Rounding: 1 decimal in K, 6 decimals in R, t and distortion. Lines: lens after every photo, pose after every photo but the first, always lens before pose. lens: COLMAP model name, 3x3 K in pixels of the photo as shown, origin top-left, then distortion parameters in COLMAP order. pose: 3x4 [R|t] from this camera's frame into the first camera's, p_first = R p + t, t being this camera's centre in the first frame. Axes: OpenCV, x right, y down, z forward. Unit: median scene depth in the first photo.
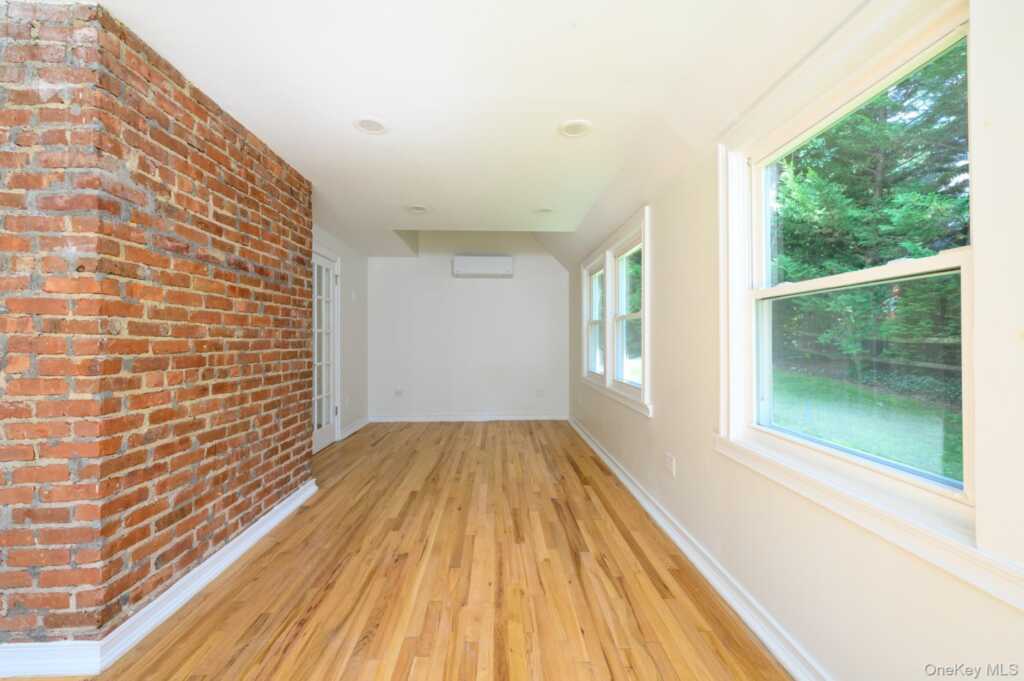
lens RADIAL K [[404.8, 0, 515.7], [0, 404.8, 339.2], [0, 0, 1]] dist [0.000886, 0.000145]
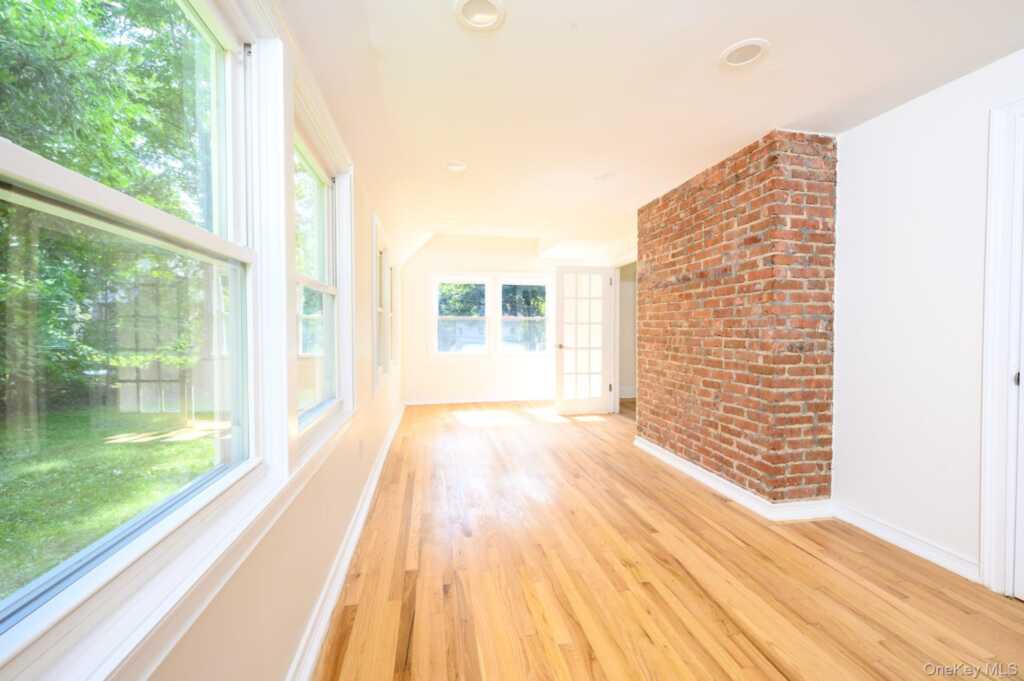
lens RADIAL K [[404.8, 0, 515.7], [0, 404.8, 339.2], [0, 0, 1]] dist [0.000886, 0.000145]
pose [[-0.987036, 0.006925, -0.160352, 0.169406], [0.003492, 0.999759, 0.021687, 0.004499], [0.160463, 0.020846, -0.986822, 2.369549]]
